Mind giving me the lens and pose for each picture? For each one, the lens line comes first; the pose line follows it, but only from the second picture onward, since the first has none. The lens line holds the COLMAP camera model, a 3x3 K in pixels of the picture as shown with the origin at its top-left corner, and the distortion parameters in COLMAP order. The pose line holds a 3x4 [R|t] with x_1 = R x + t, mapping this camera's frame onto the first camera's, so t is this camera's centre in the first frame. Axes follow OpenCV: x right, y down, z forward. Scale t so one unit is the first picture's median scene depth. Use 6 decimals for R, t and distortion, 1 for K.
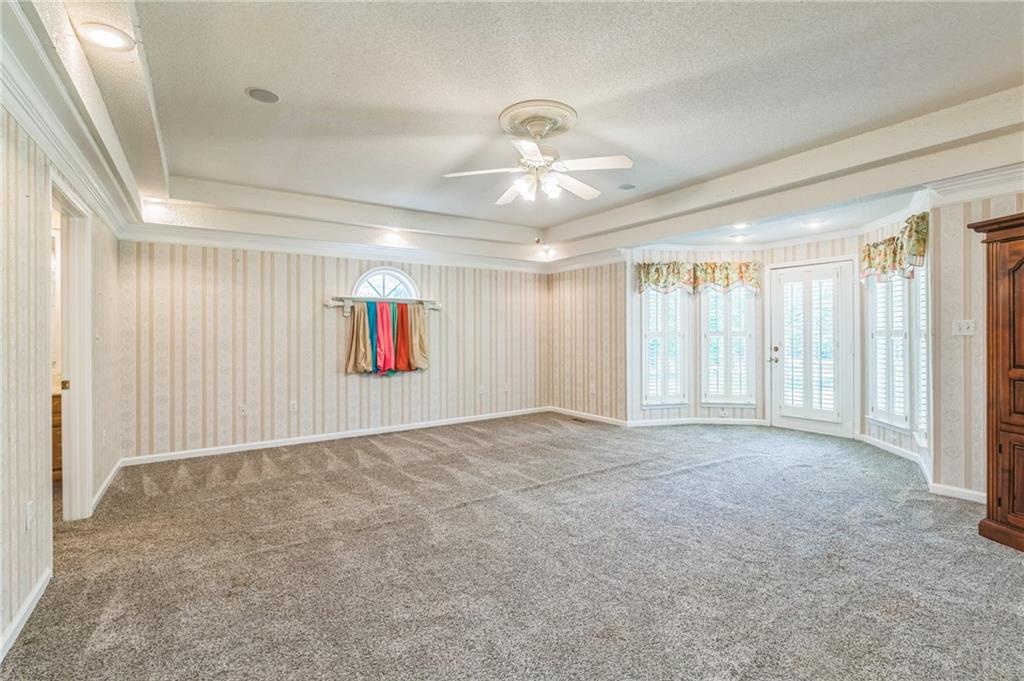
lens RADIAL K [[459.0, 0, 510.1], [0, 459.0, 335.6], [0, 0, 1]] dist [-0.013135, -0.000184]
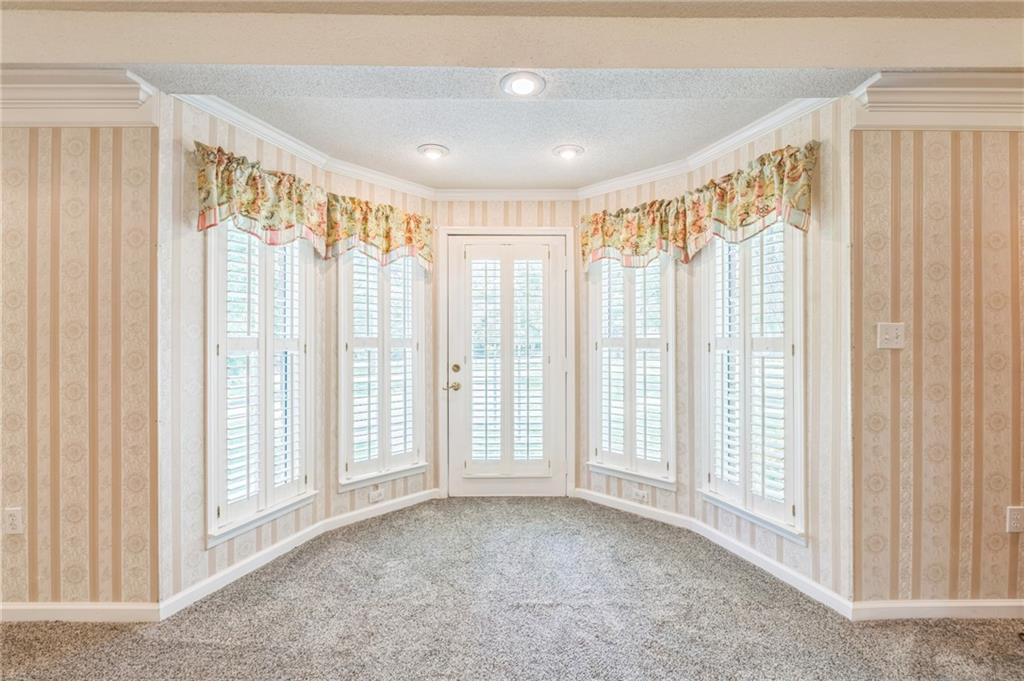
lens RADIAL K [[455.5, 0, 512.0], [0, 455.5, 340.5], [0, 0, 1]] dist [-0.004091, -0.000367]
pose [[0.545037, 0.002953, 0.838407, 0.115839], [-0.000385, 0.999995, -0.003271, -0.005010], [-0.838412, 0.001460, 0.545035, 0.598461]]
